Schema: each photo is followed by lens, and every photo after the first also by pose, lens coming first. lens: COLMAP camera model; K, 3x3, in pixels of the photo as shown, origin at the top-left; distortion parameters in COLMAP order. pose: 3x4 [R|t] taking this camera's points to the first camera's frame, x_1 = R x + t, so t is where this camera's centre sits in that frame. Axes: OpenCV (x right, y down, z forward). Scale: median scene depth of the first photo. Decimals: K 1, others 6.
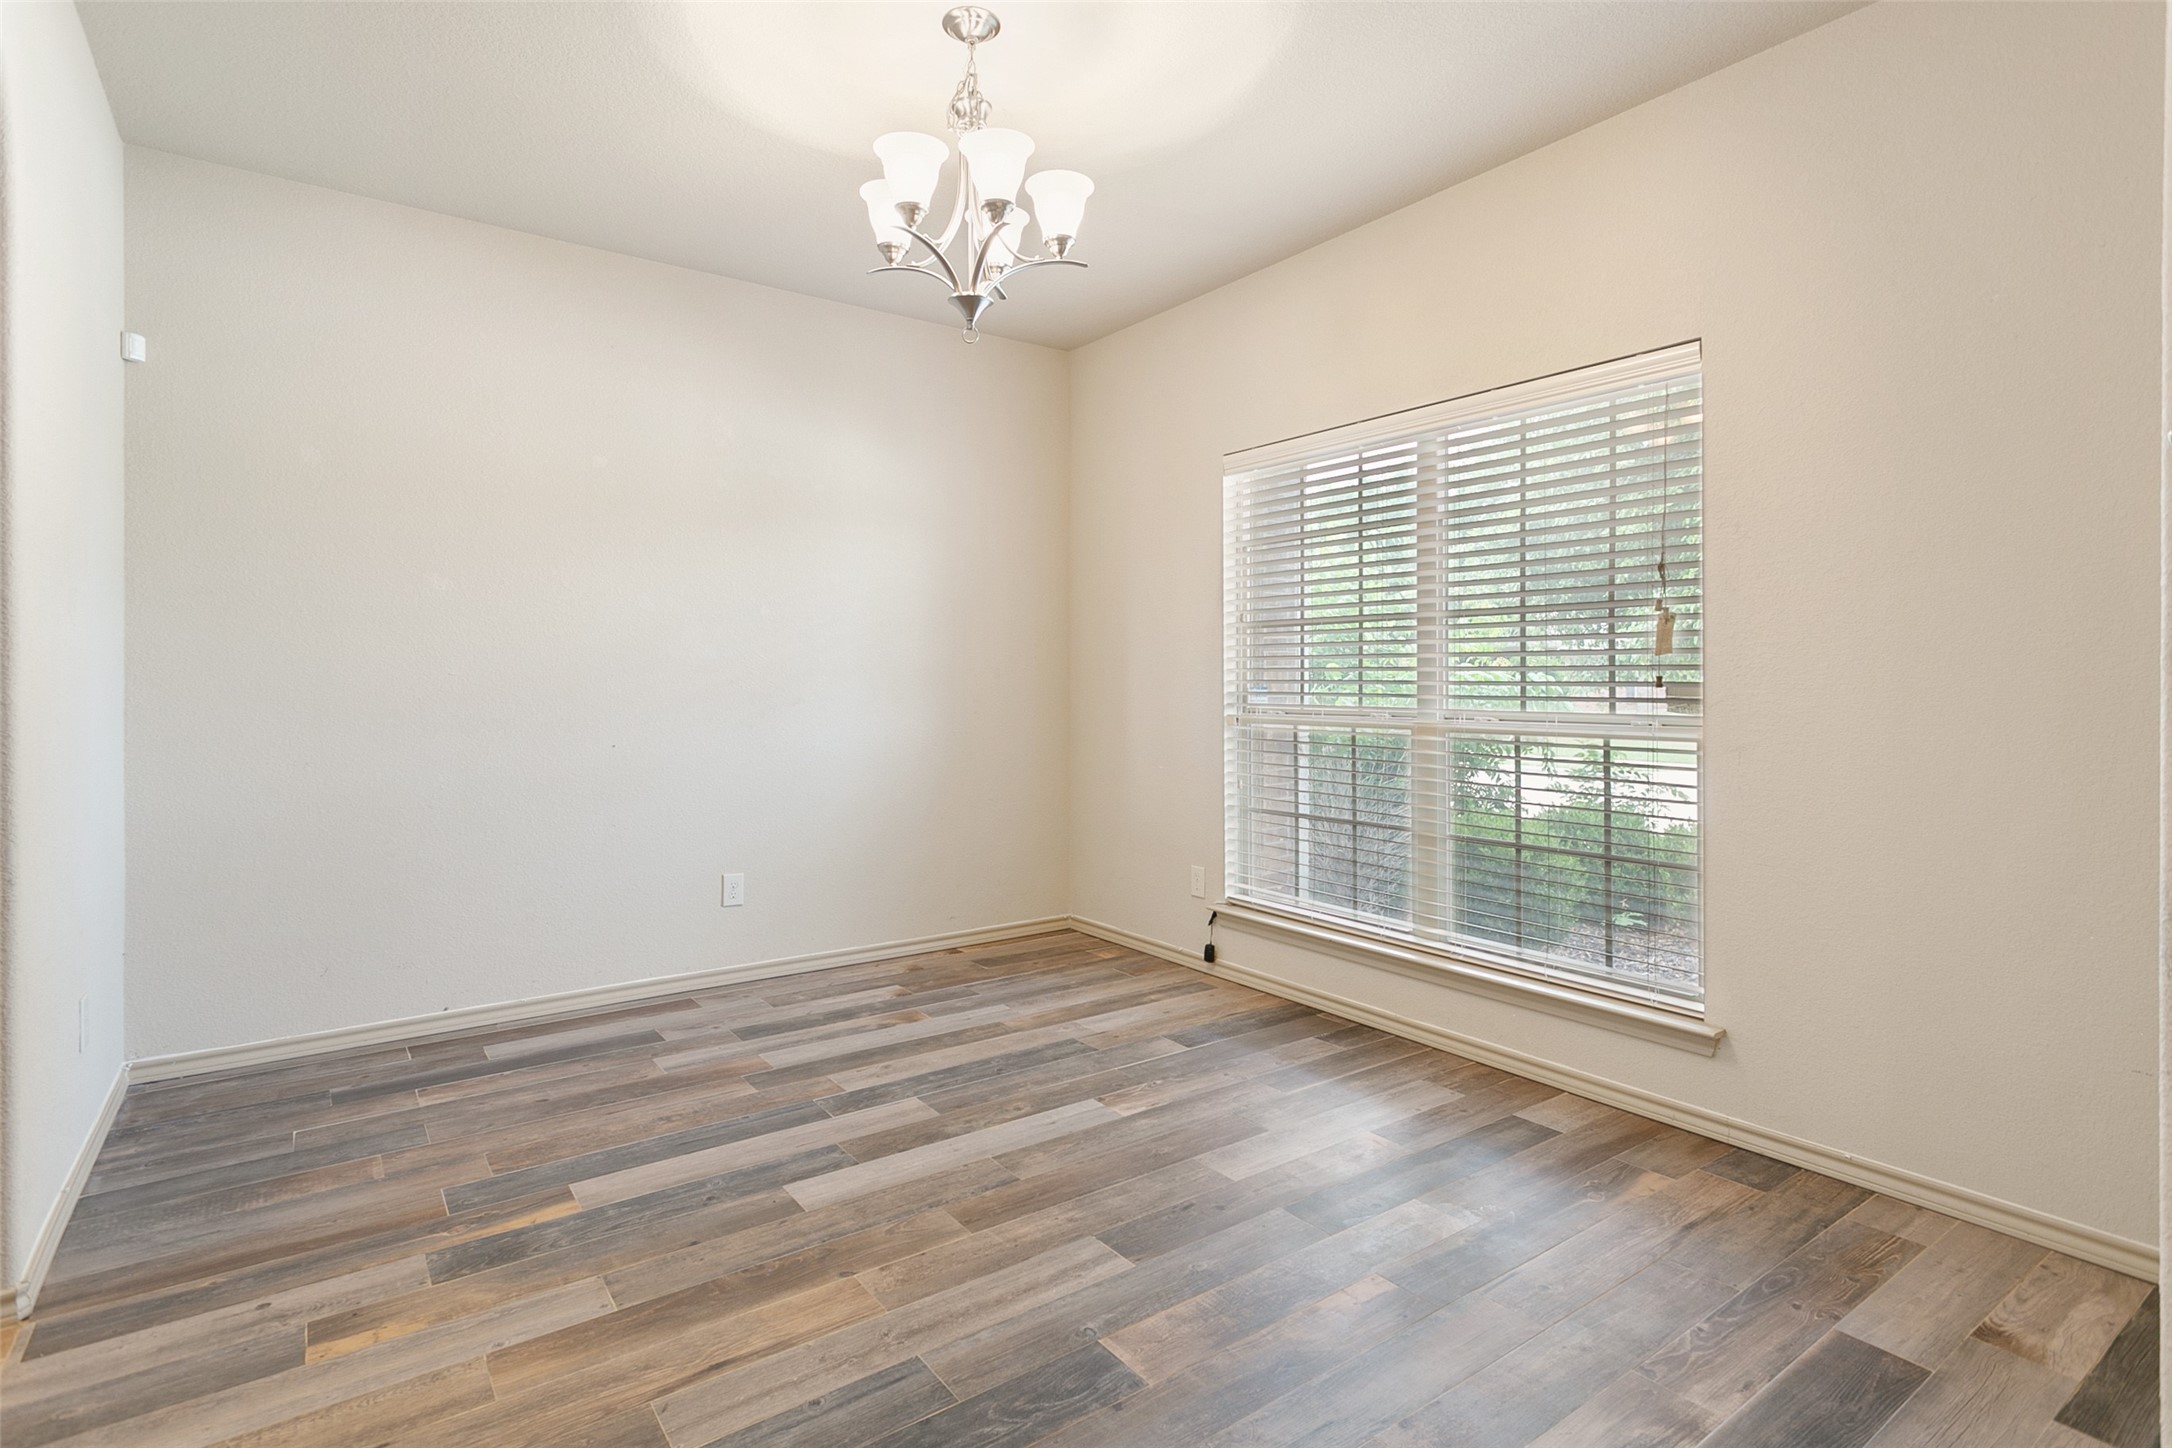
lens RADIAL K [[1057.8, 0, 1063.2], [0, 1057.8, 672.6], [0, 0, 1]] dist [0.000054, 0.001076]
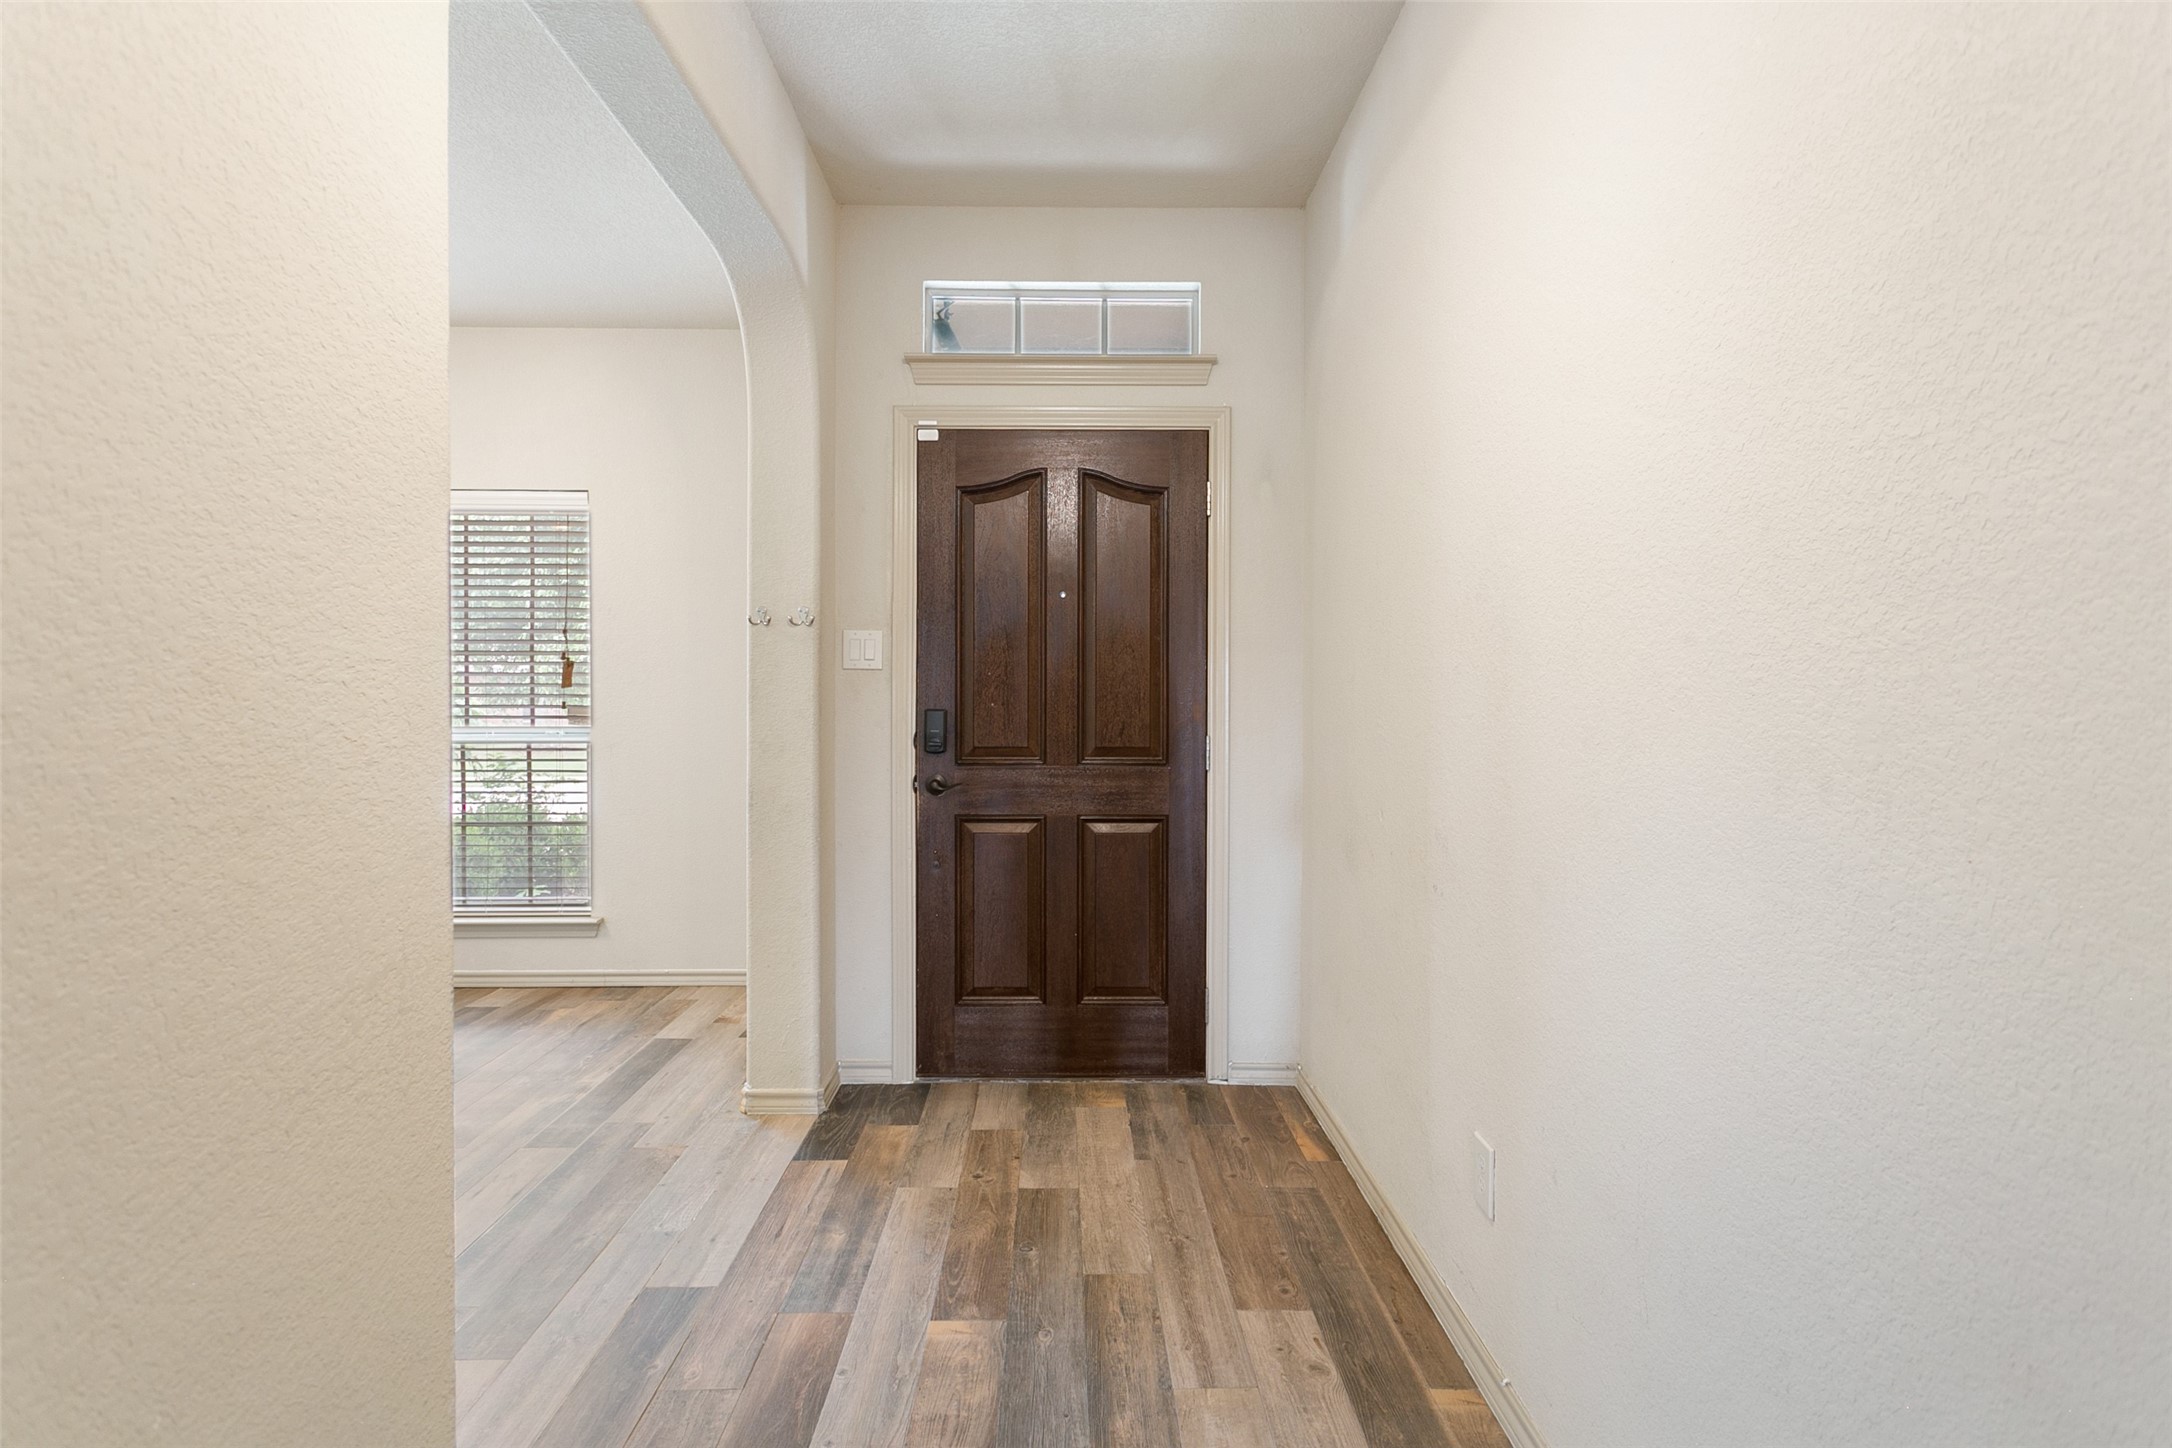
lens RADIAL K [[1057.8, 0, 1084.6], [0, 1057.8, 714.1], [0, 0, 1]] dist [0.000054, 0.001076]
pose [[0.558945, -0.006691, 0.829178, -0.312563], [-0.005830, 0.999911, 0.011998, -0.001222], [-0.829184, -0.011540, 0.558856, -0.528560]]
